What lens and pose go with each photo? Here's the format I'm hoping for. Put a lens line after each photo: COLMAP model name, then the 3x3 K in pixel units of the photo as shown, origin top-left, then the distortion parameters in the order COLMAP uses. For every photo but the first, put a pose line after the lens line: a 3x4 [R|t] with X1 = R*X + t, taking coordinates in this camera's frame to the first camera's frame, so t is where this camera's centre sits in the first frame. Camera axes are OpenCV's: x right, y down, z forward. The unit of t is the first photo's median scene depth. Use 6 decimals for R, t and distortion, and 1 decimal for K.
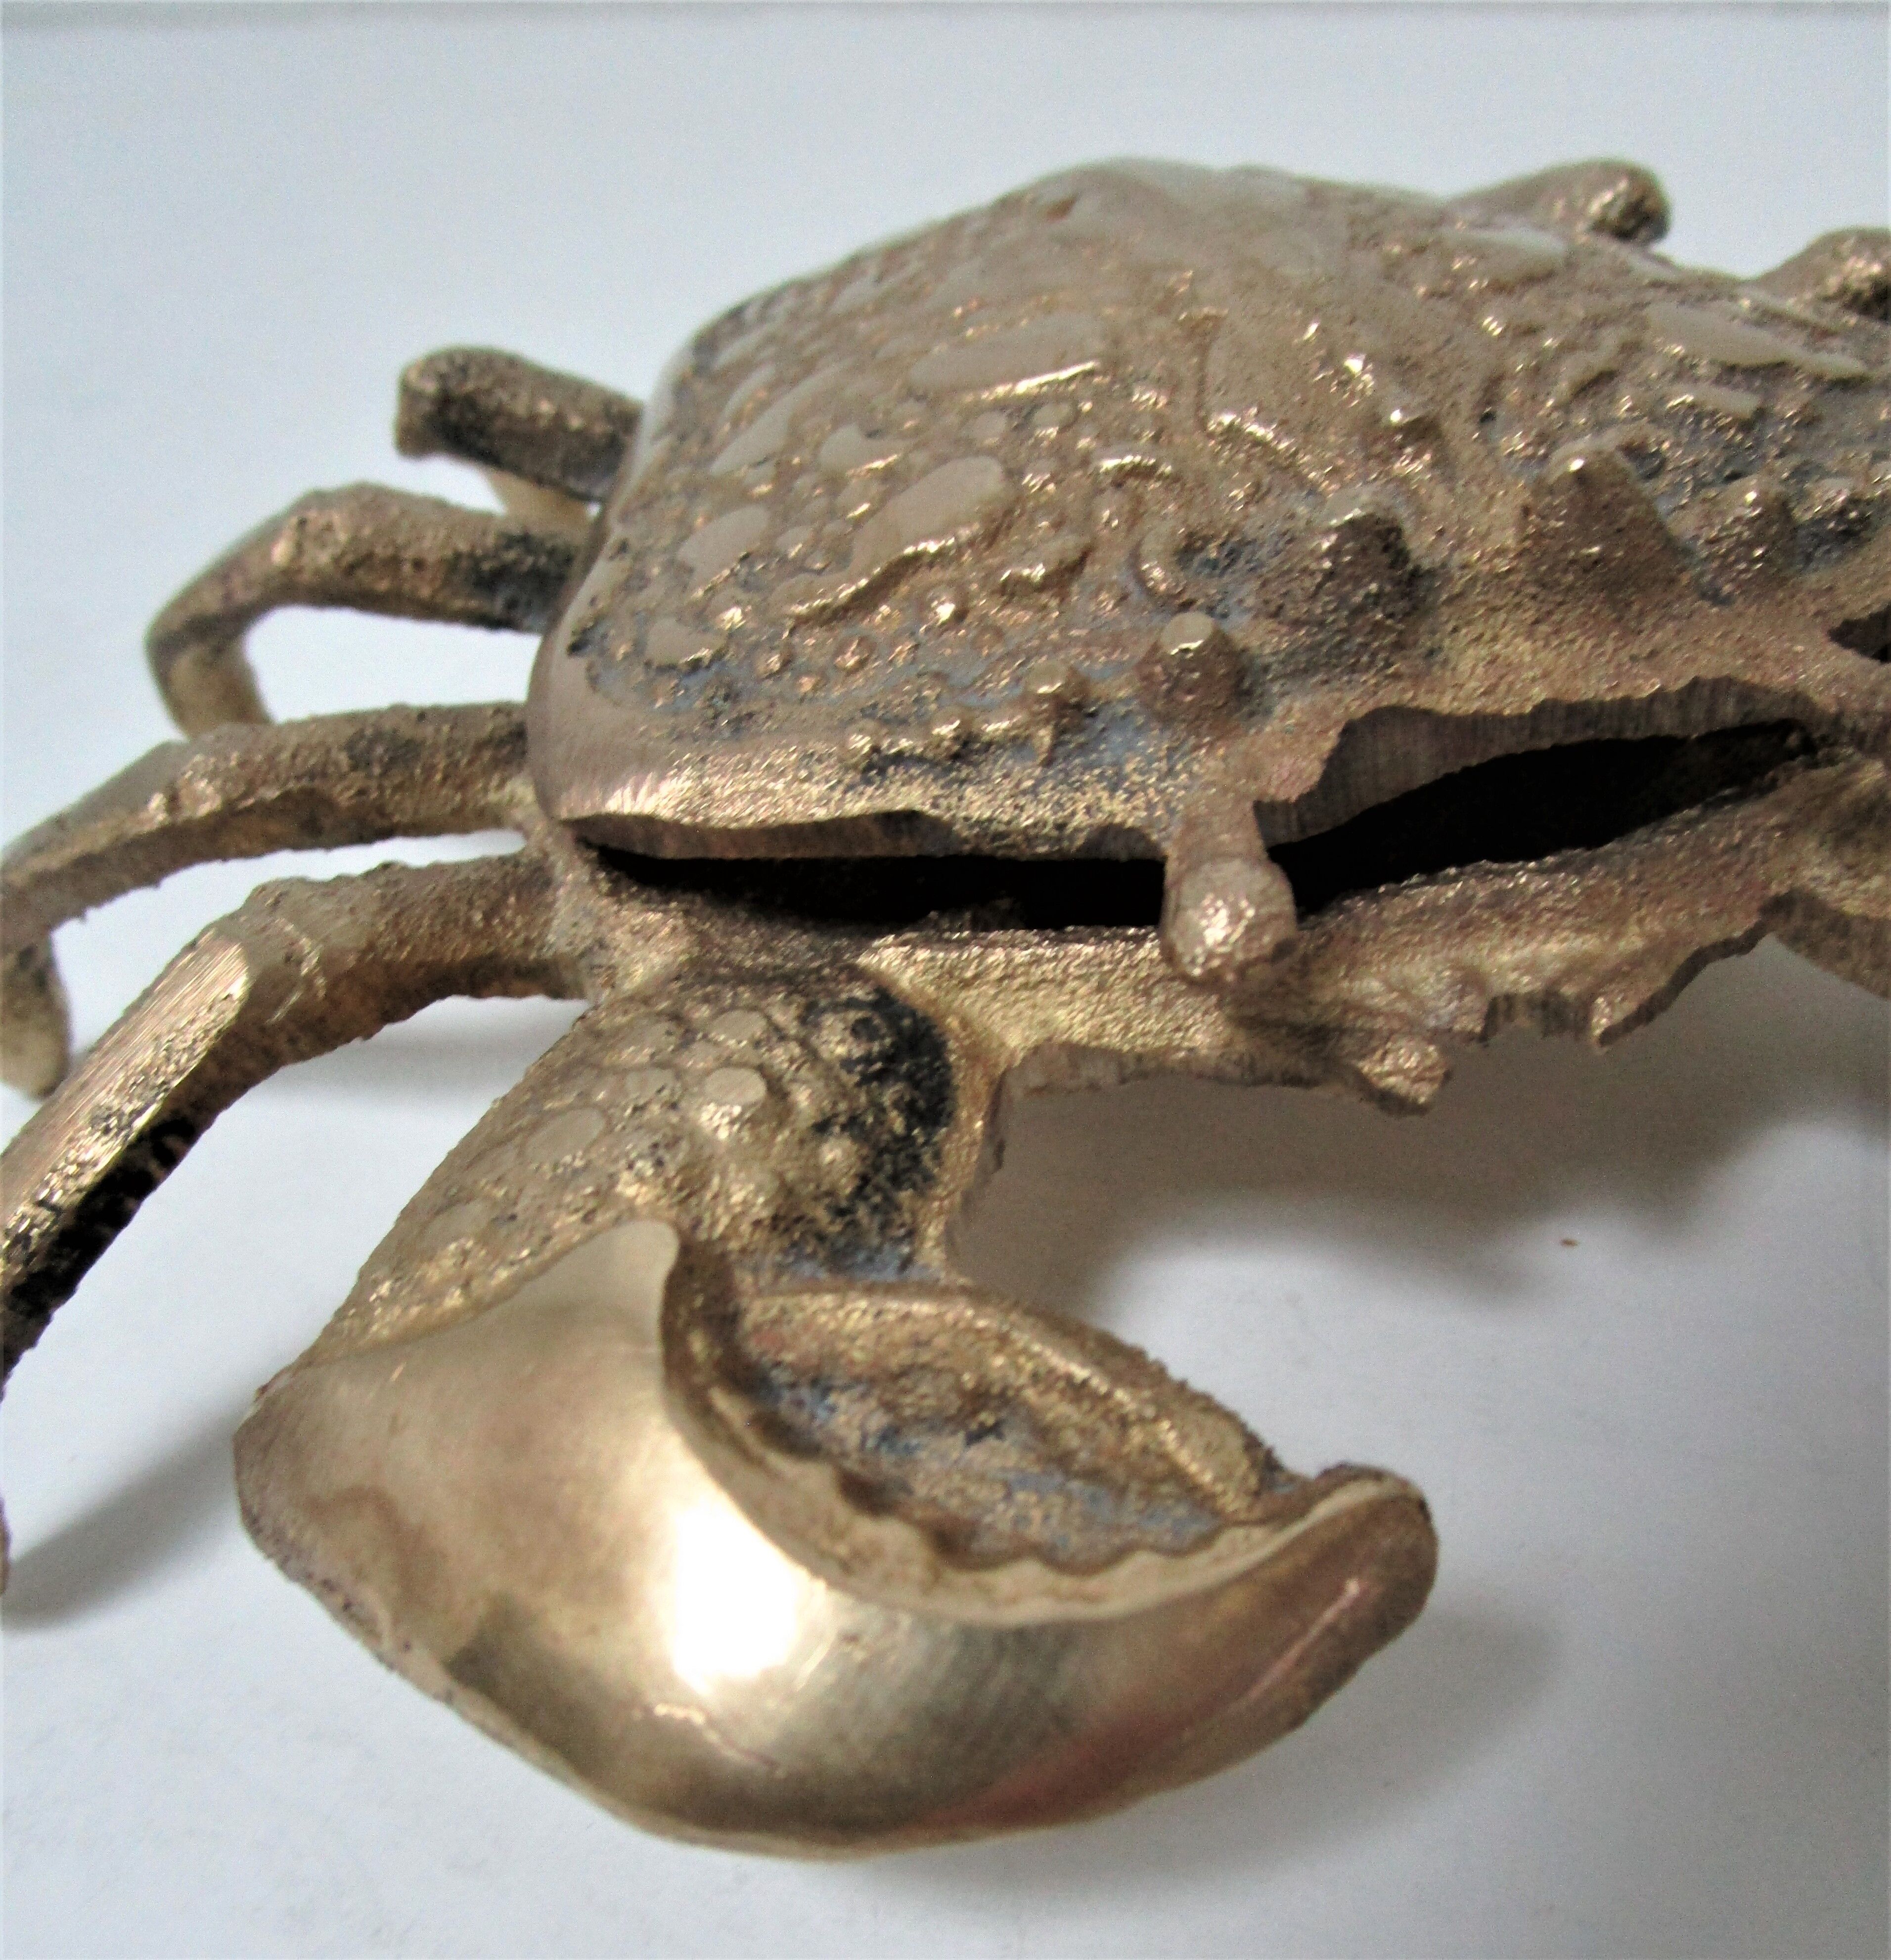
lens RADIAL K [[1841.5, 0, 947.9], [0, 1841.5, 1250.3], [0, 0, 1]] dist [-0.027299, 0.000000]
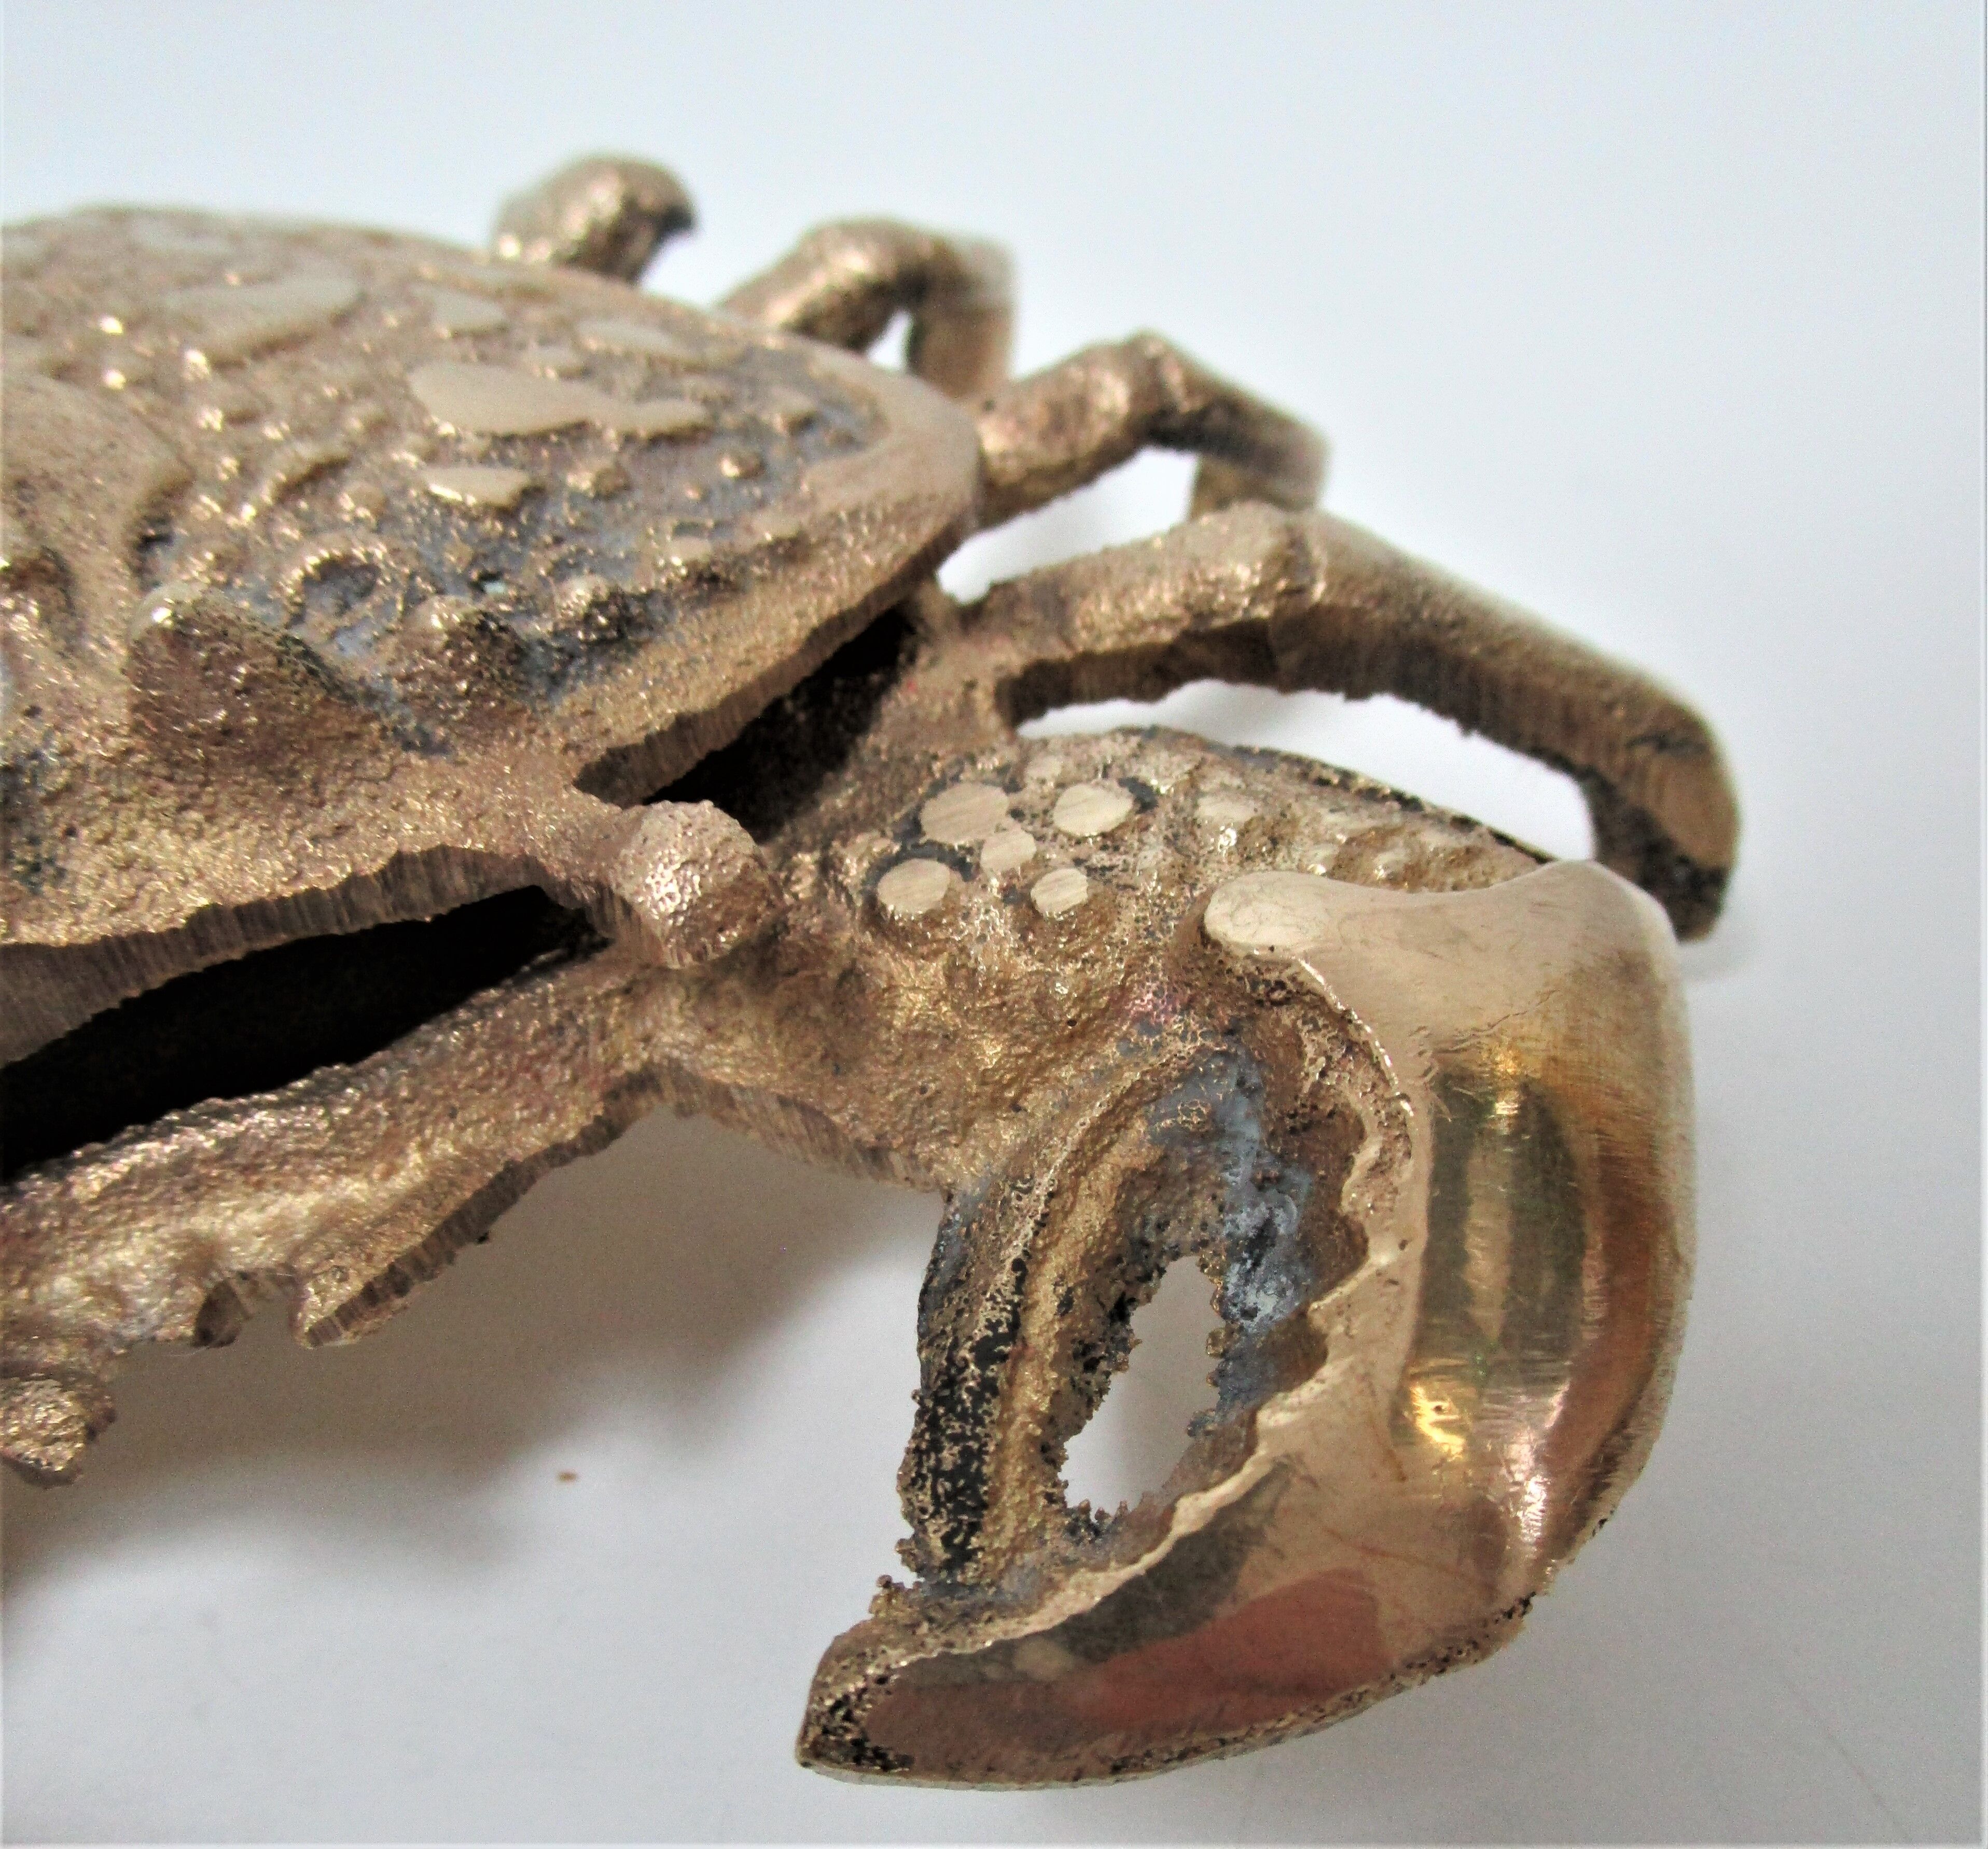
lens RADIAL K [[1922.8, 0, 1012.0], [0, 1922.8, 1052.9], [0, 0, 1]] dist [-0.023750, 0.000000]
pose [[0.972050, -0.141763, 0.187142, 0.497469], [0.154167, 0.986601, -0.053404, -0.142353], [-0.177064, 0.080762, 0.980880, 0.145892]]
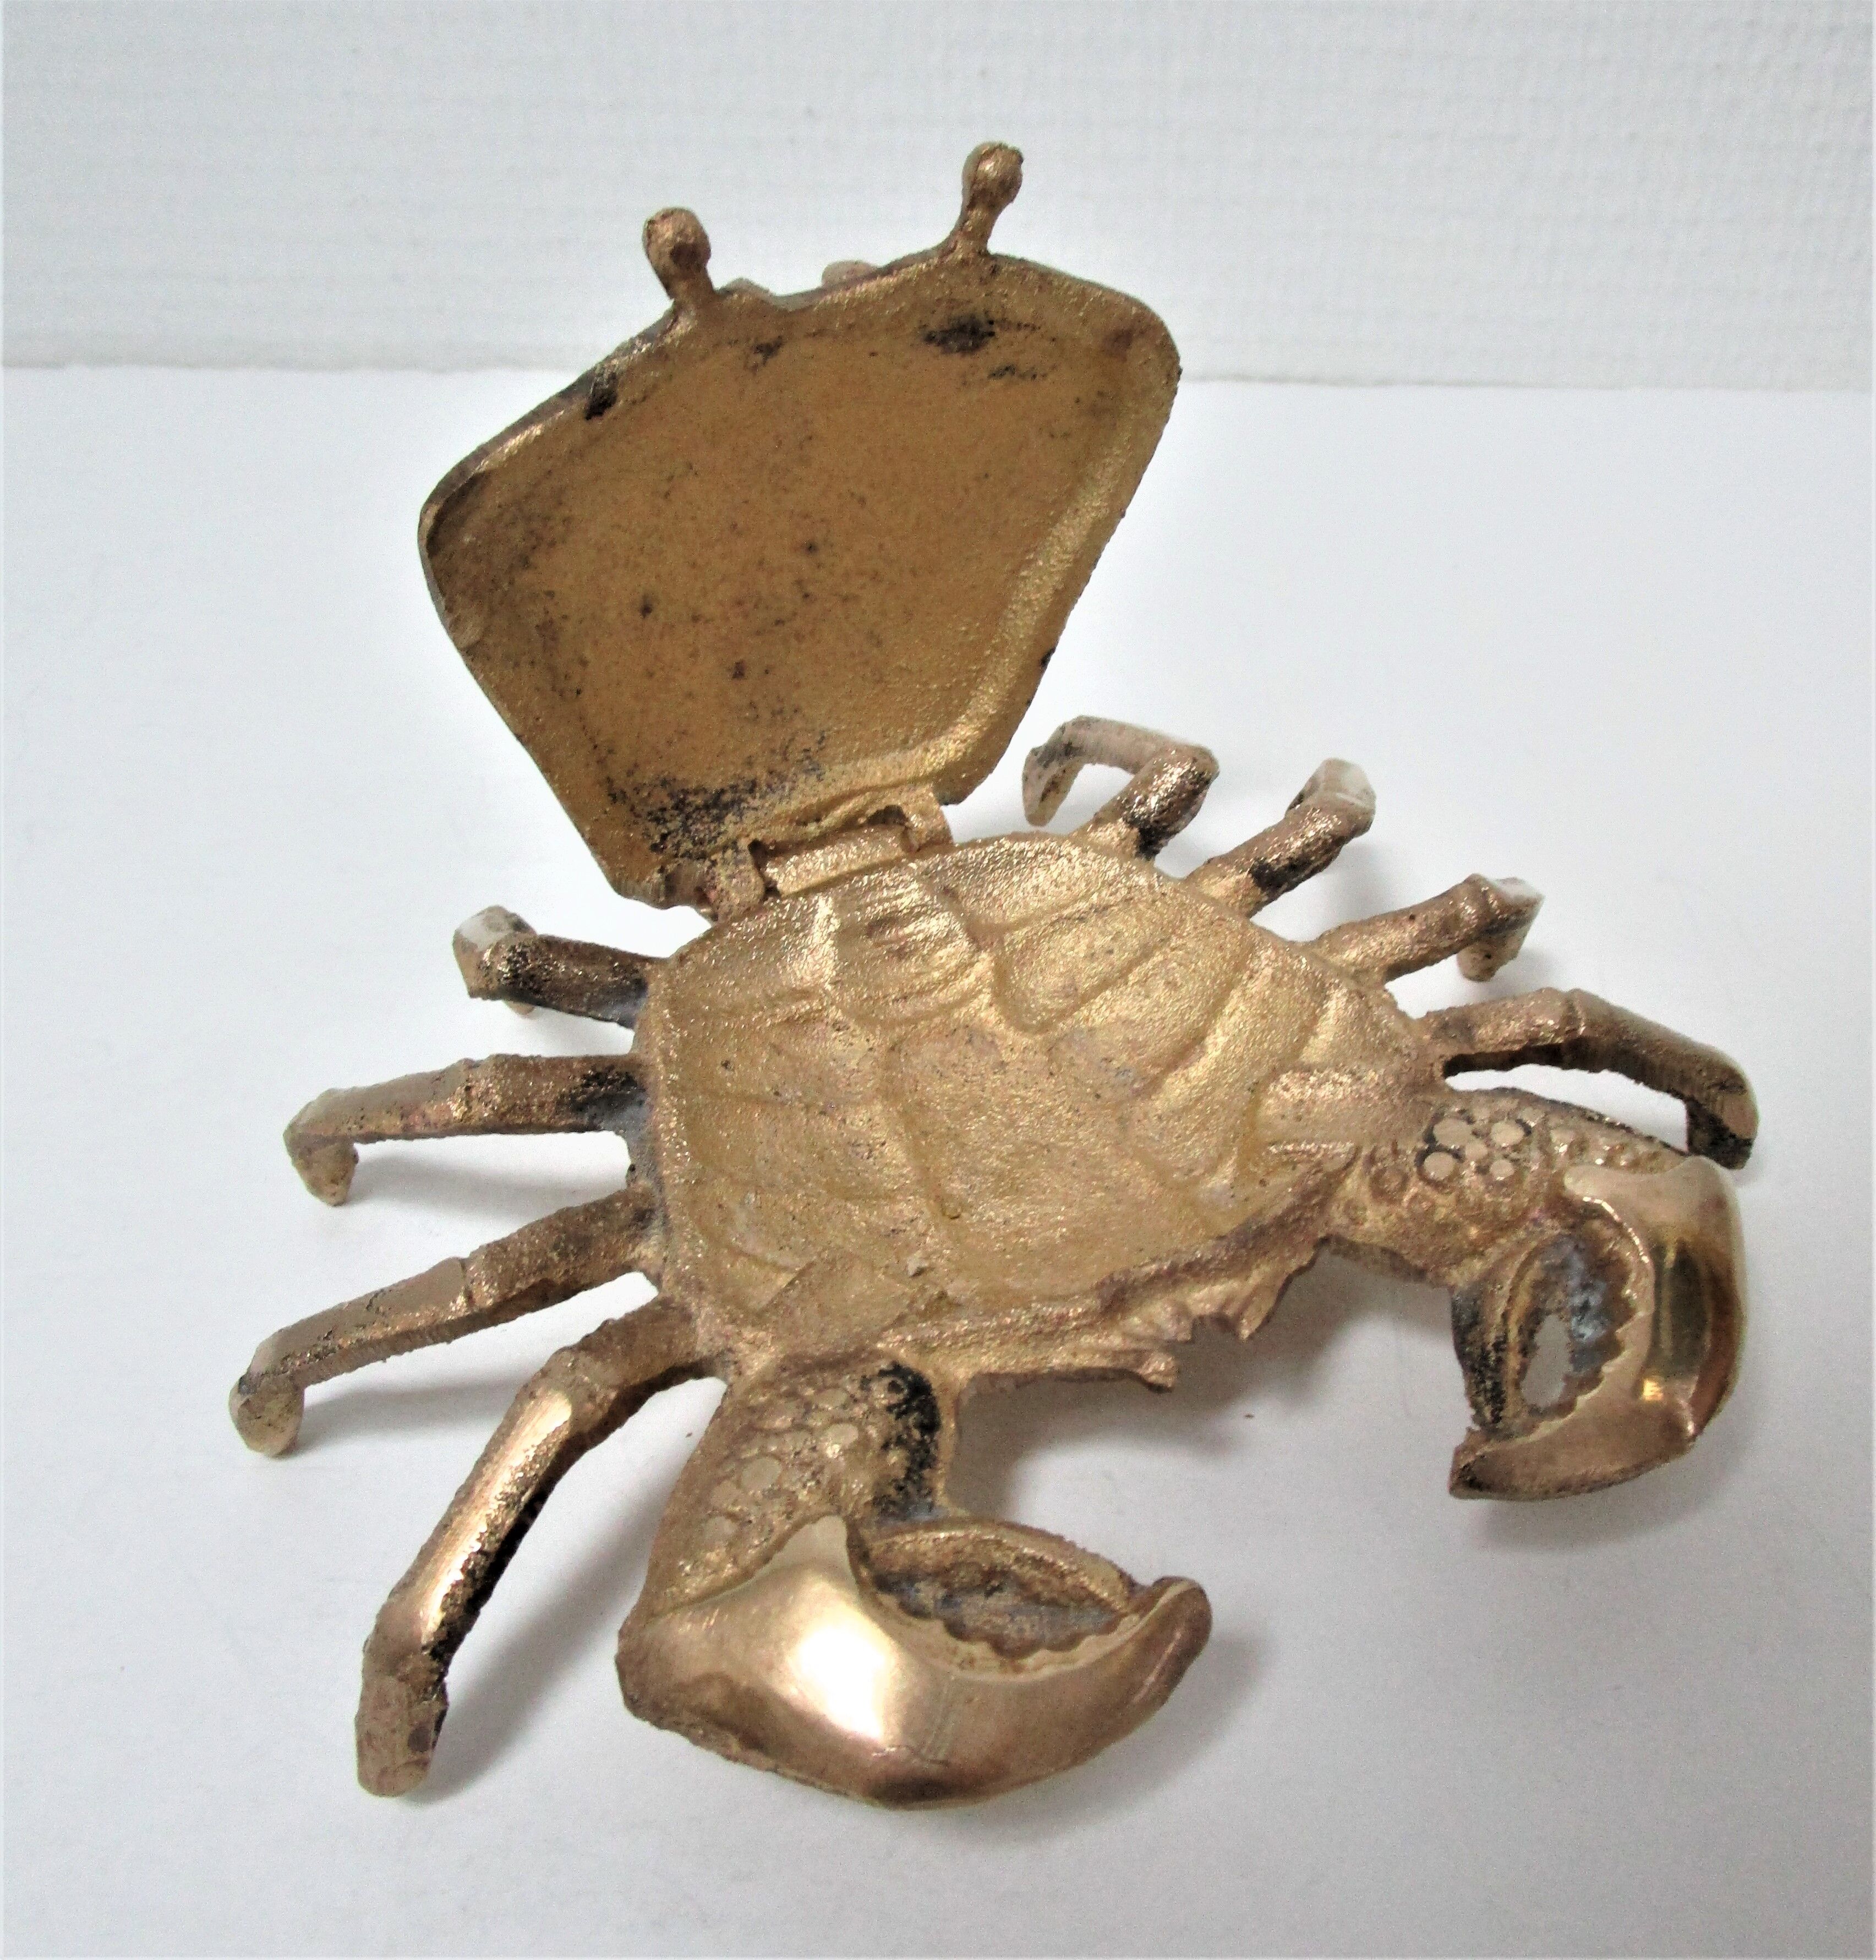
lens RADIAL K [[2037.0, 0, 1072.3], [0, 2037.0, 913.7], [0, 0, 1]] dist [-0.035429, 0.000000]
pose [[0.963480, -0.096289, 0.249870, -0.354016], [0.138106, 0.978118, -0.155600, -0.250836], [-0.229420, 0.184427, 0.955695, -1.211308]]
